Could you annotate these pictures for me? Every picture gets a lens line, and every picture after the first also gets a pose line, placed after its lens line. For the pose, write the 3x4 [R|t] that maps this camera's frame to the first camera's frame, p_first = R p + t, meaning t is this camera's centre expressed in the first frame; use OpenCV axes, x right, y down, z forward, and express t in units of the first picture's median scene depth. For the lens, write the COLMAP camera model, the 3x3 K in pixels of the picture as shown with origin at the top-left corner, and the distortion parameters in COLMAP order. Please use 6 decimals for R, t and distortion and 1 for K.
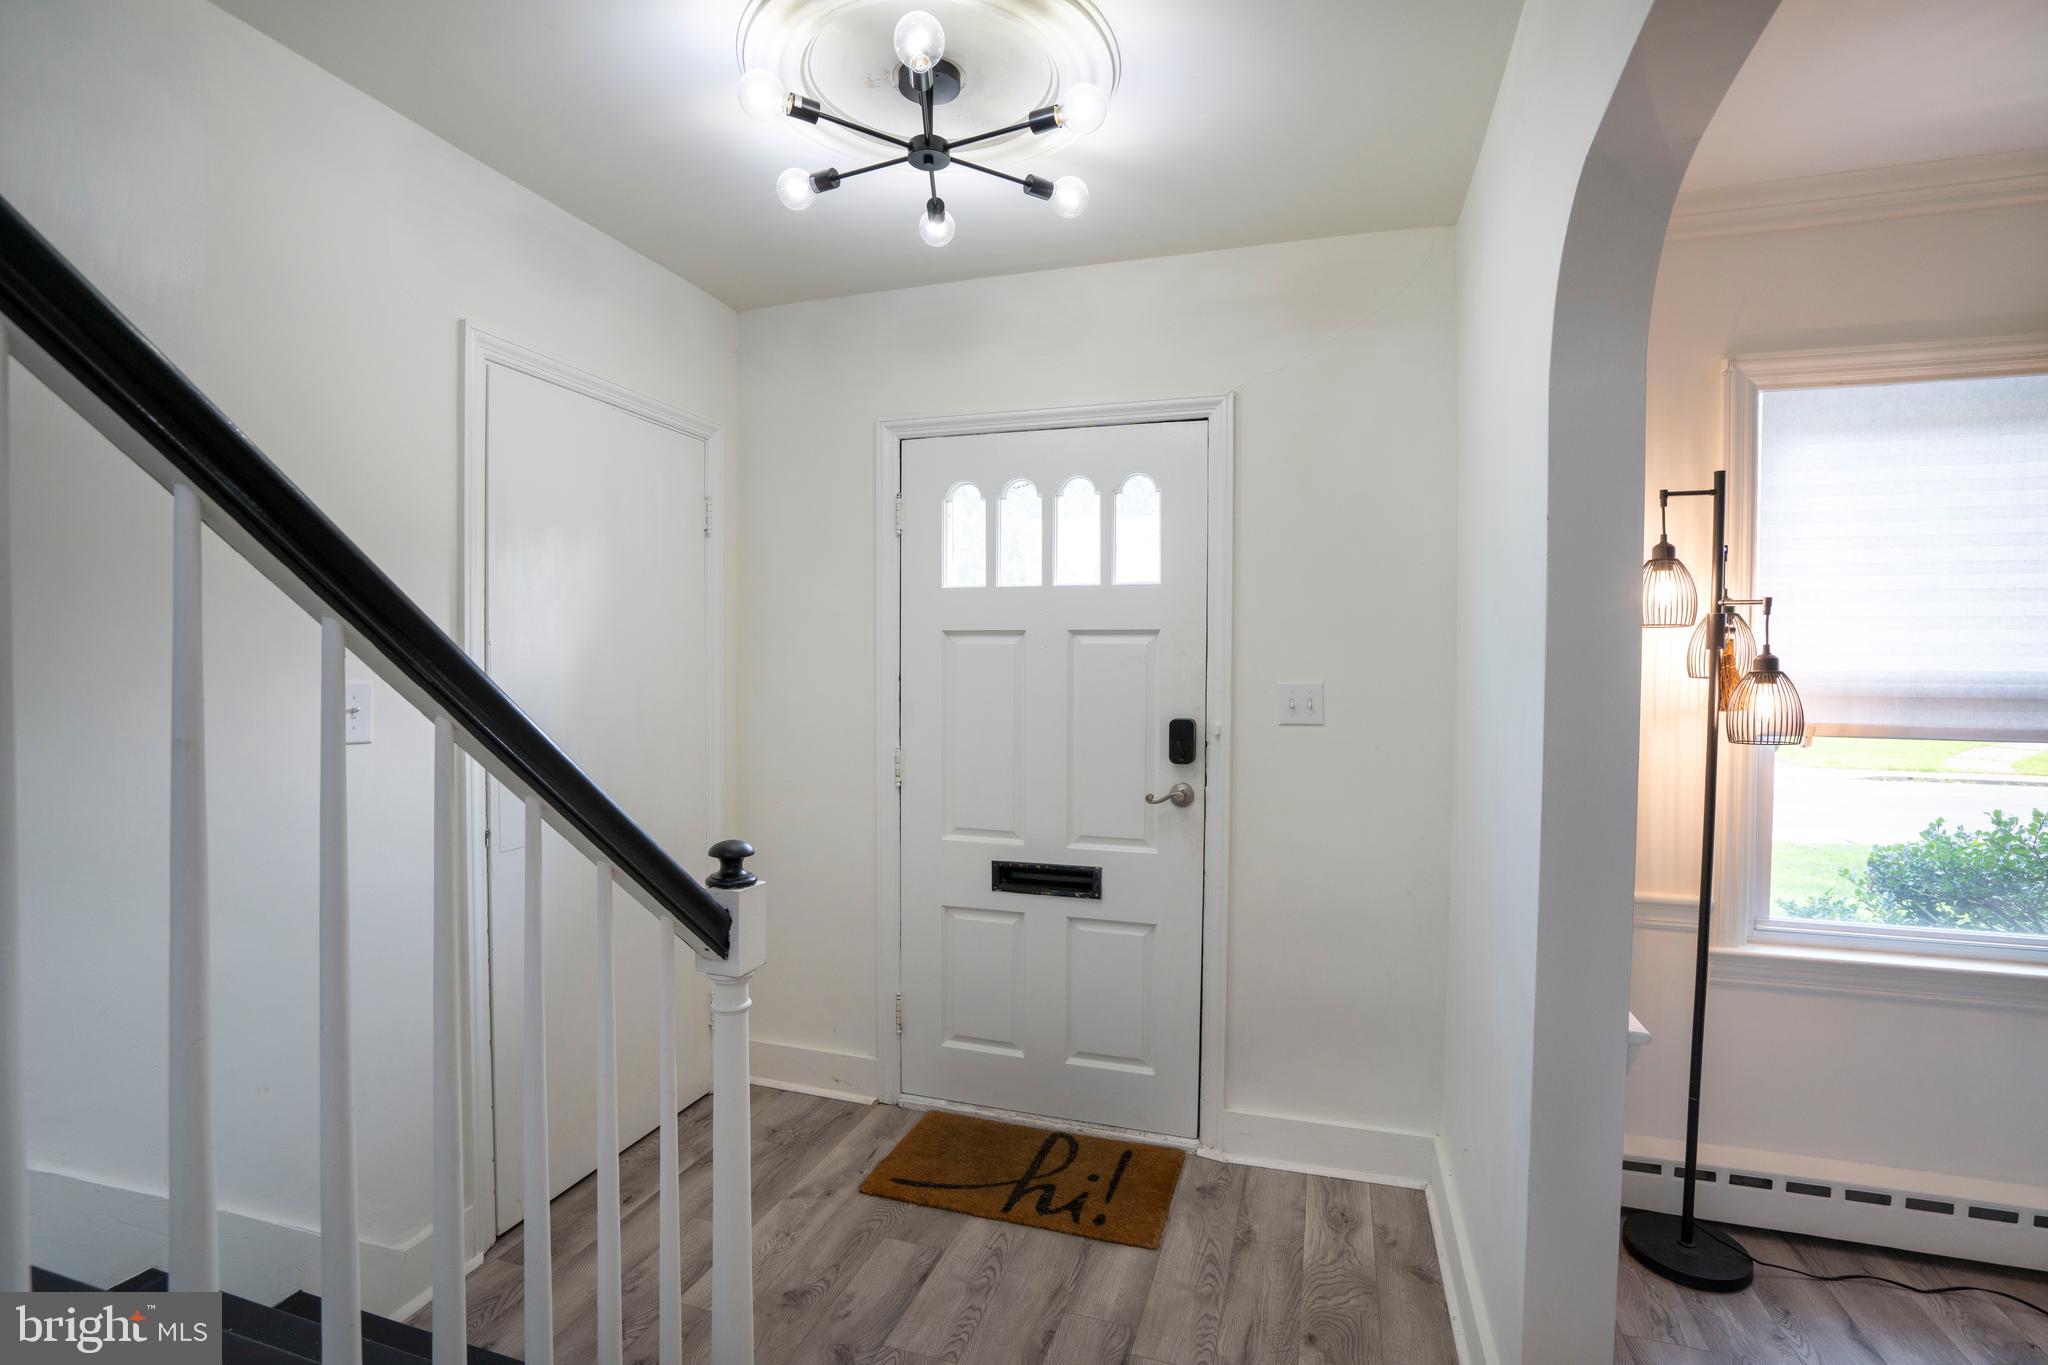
lens RADIAL K [[939.4, 0, 1019.9], [0, 939.4, 681.8], [0, 0, 1]] dist [-0.035354, 0.008390]
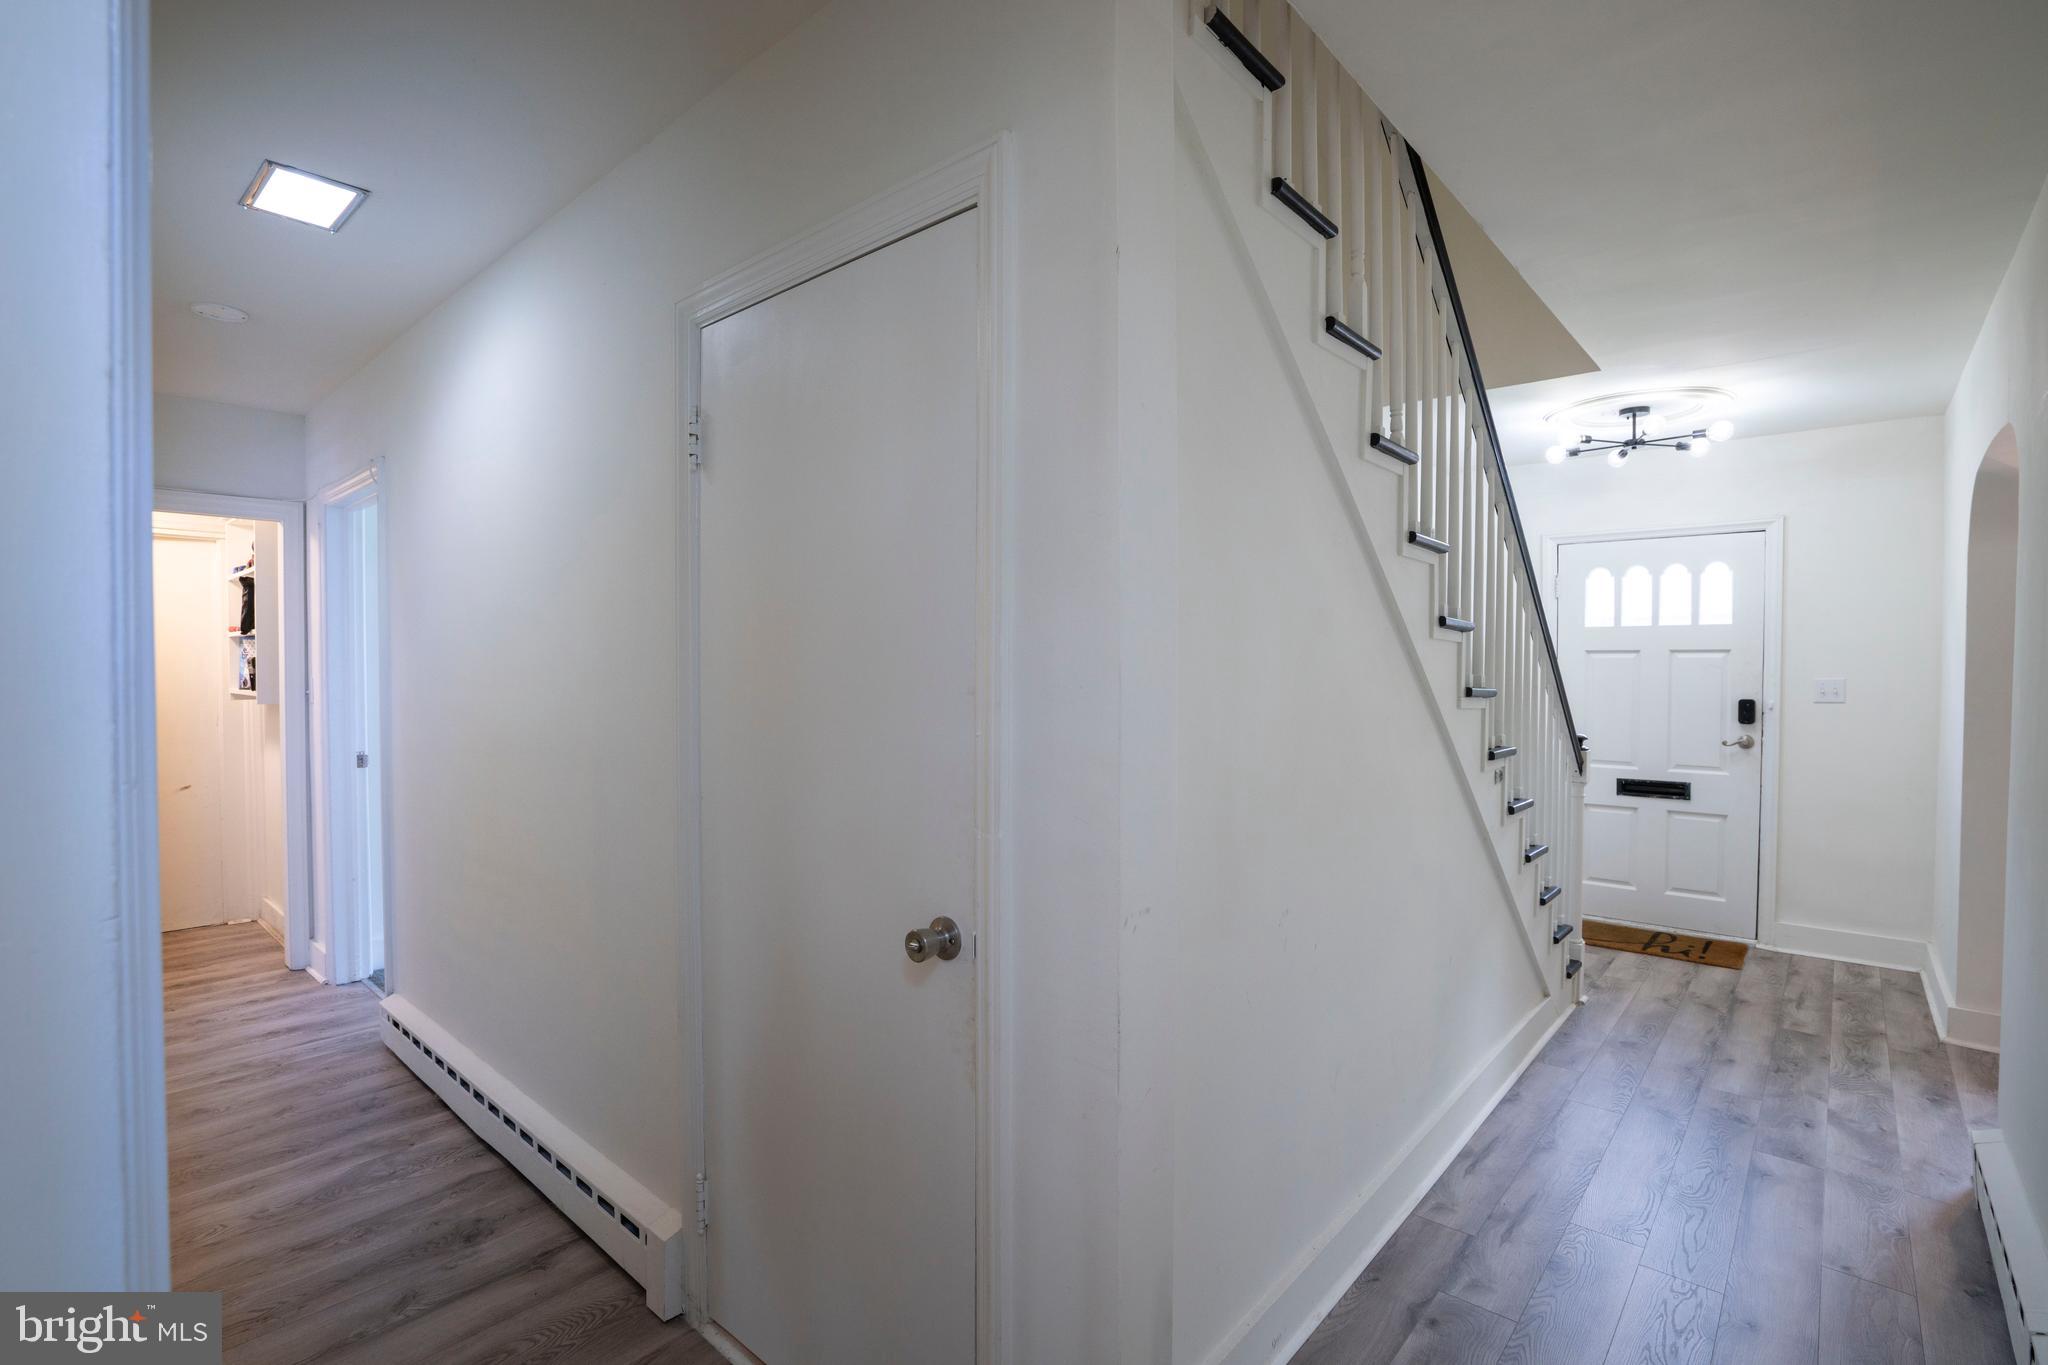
lens RADIAL K [[939.4, 0, 1015.6], [0, 939.4, 690.0], [0, 0, 1]] dist [-0.035354, 0.008390]
pose [[0.914510, -0.001268, -0.404562, -0.382179], [0.003730, 0.999979, 0.005296, 0.008405], [0.404547, -0.006352, 0.914495, -1.139870]]
